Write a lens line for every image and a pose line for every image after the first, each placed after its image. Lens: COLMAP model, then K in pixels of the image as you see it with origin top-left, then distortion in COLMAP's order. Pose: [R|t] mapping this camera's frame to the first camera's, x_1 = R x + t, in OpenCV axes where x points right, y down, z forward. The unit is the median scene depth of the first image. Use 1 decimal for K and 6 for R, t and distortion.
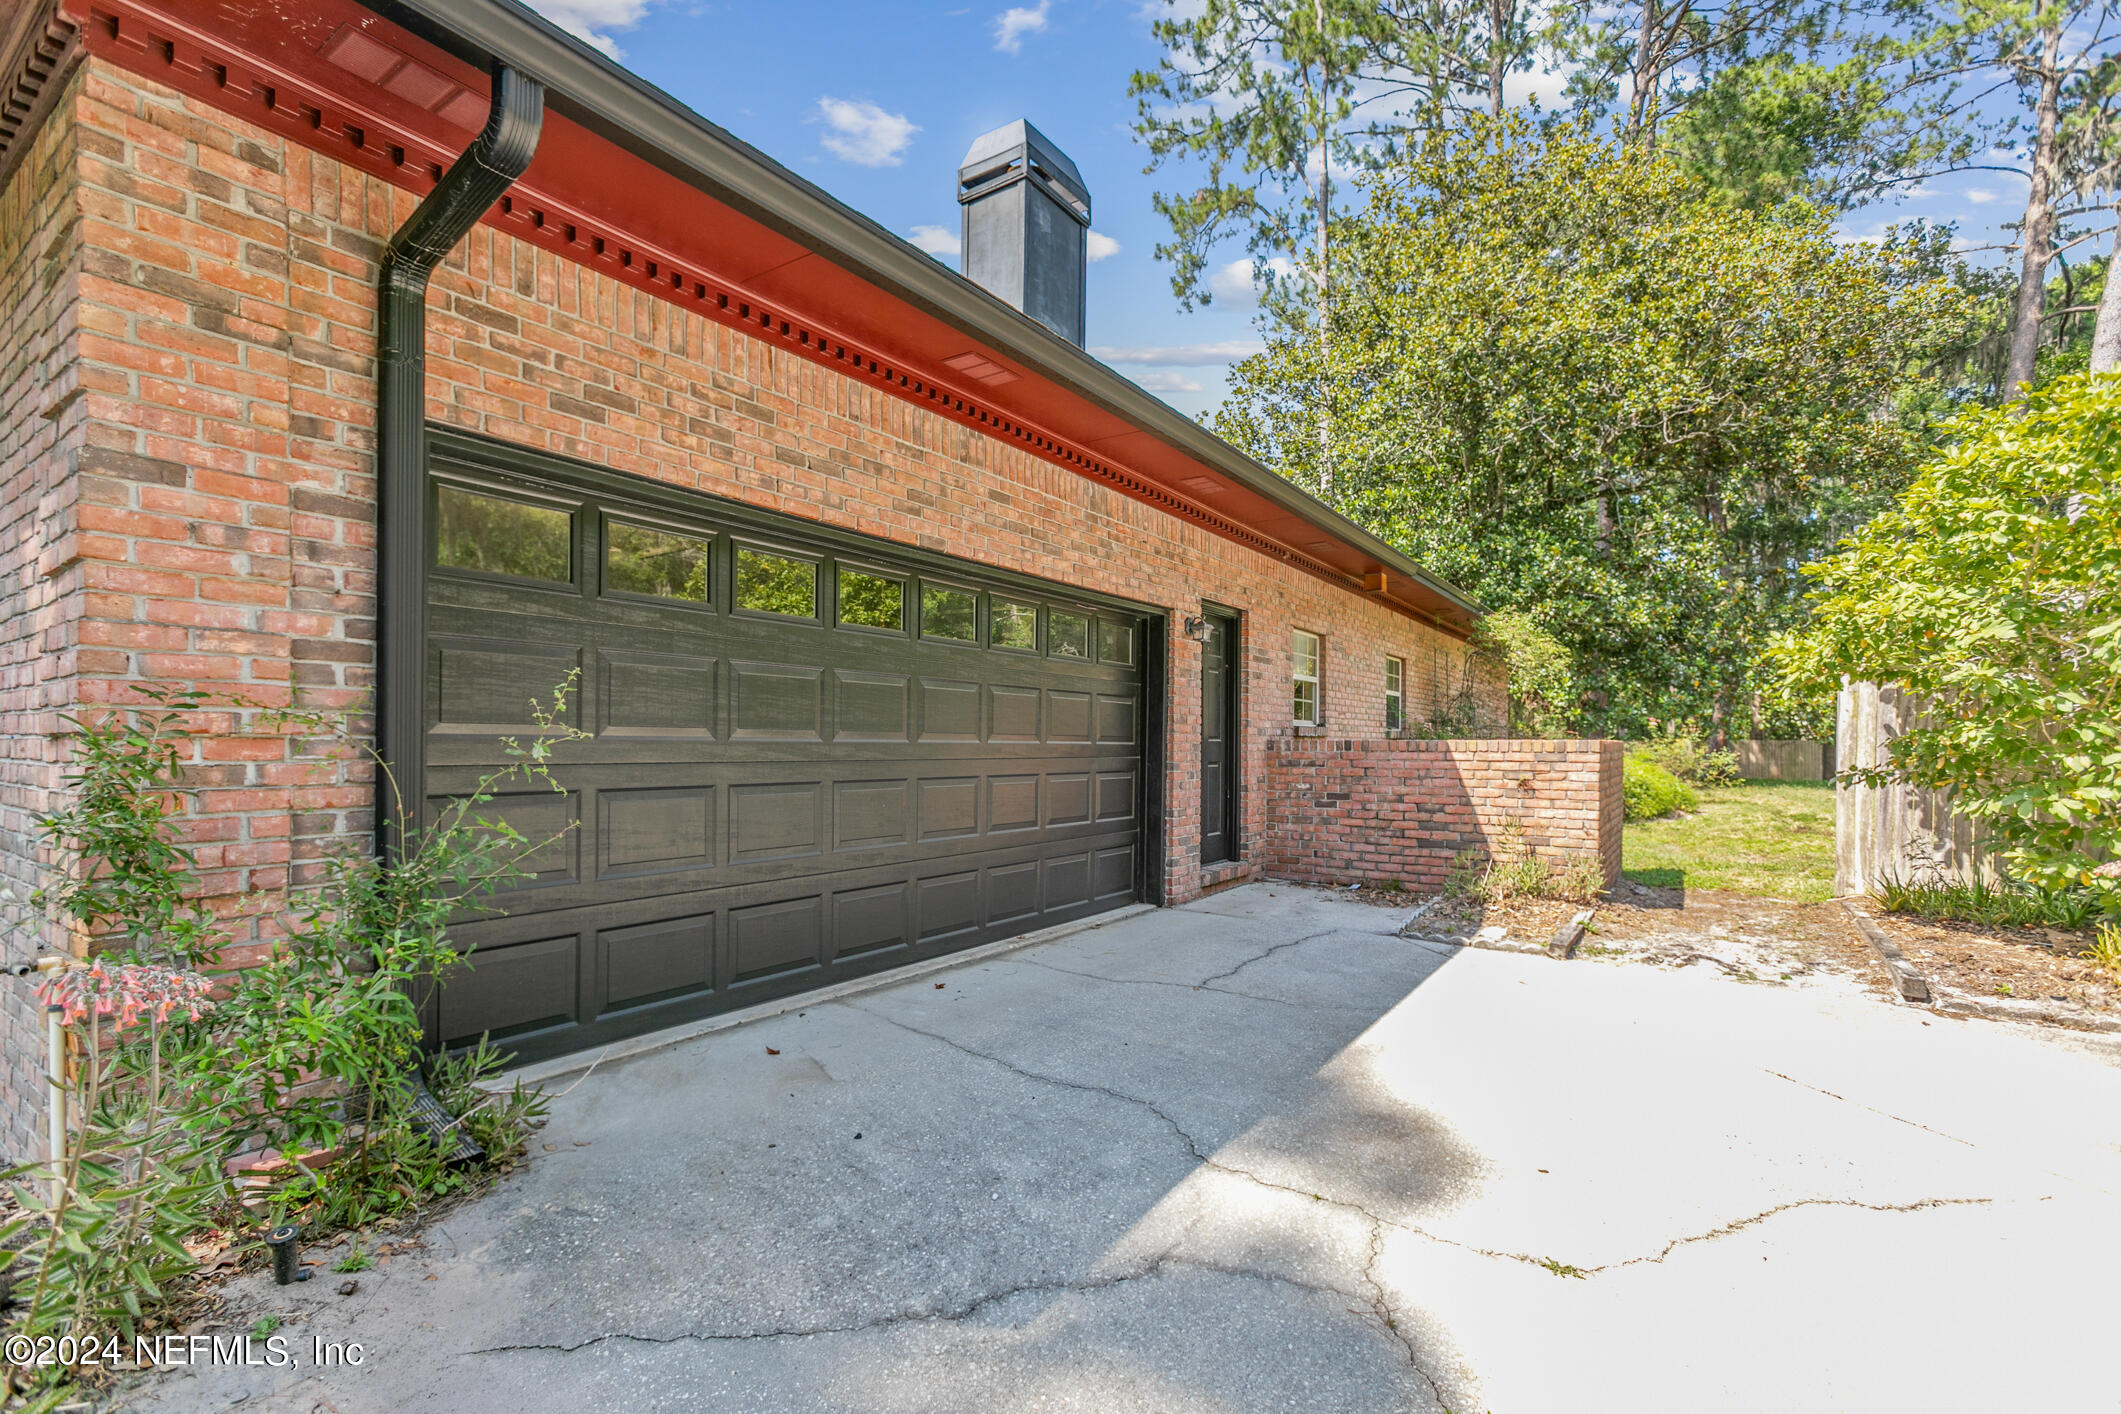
lens RADIAL K [[959.1, 0, 1055.9], [0, 959.1, 752.3], [0, 0, 1]] dist [0.004914, 0.001120]
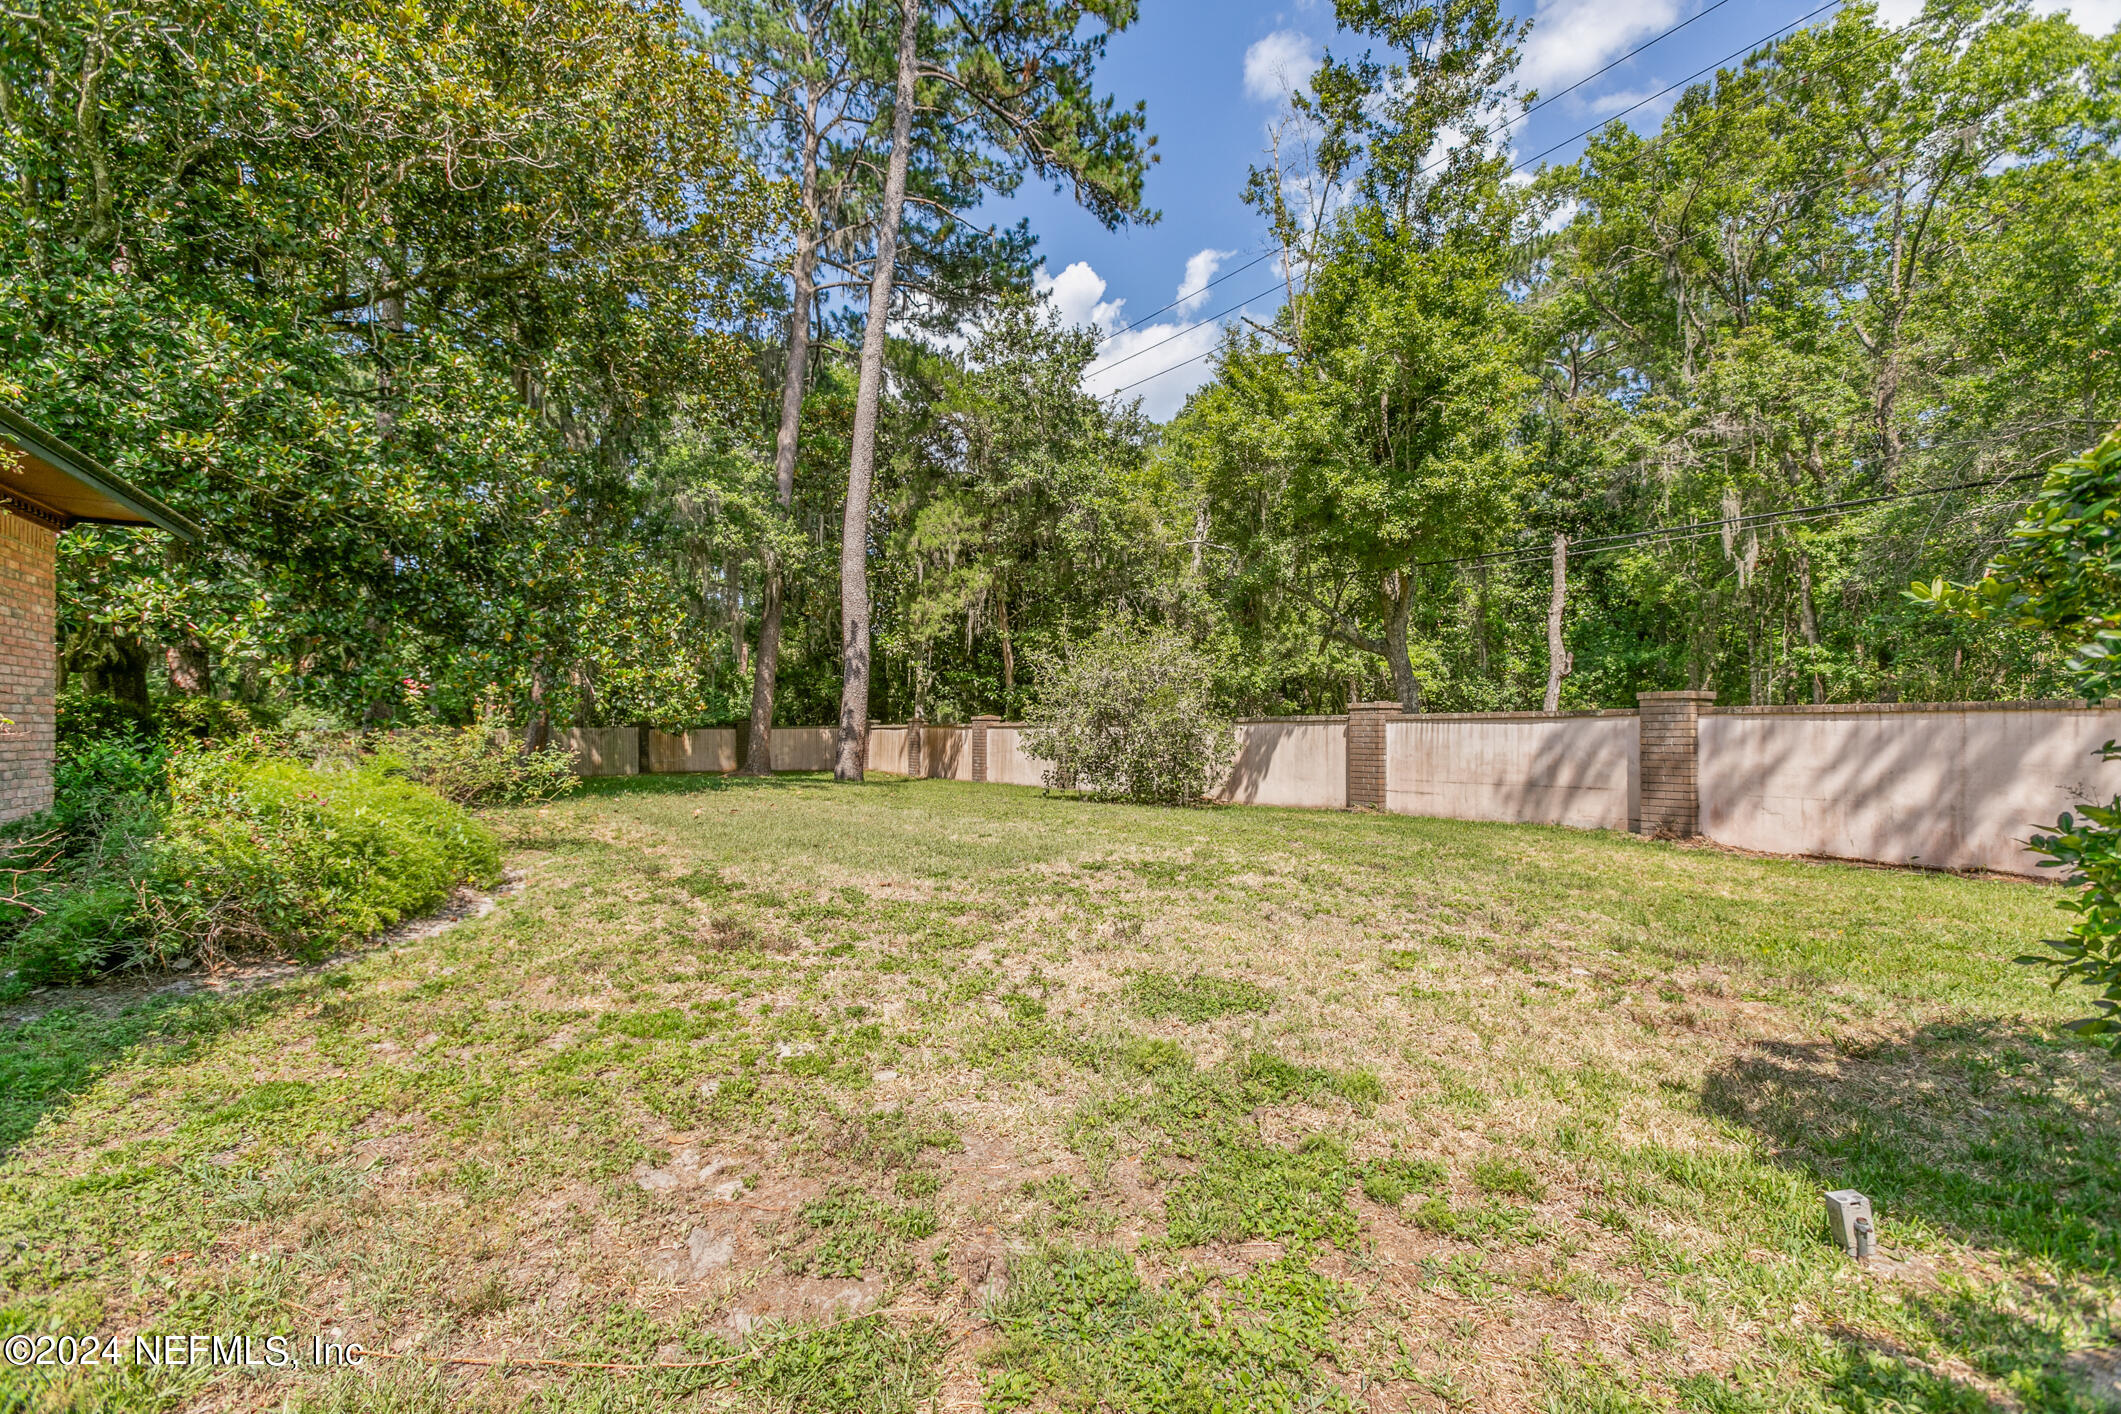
lens RADIAL K [[959.1, 0, 1060.4], [0, 959.1, 717.9], [0, 0, 1]] dist [0.004914, 0.001120]
pose [[0.449129, 0.011168, 0.893397, 0.272464], [0.007857, 0.999834, -0.016448, -0.005654], [-0.893432, 0.014406, 0.448967, 0.402358]]
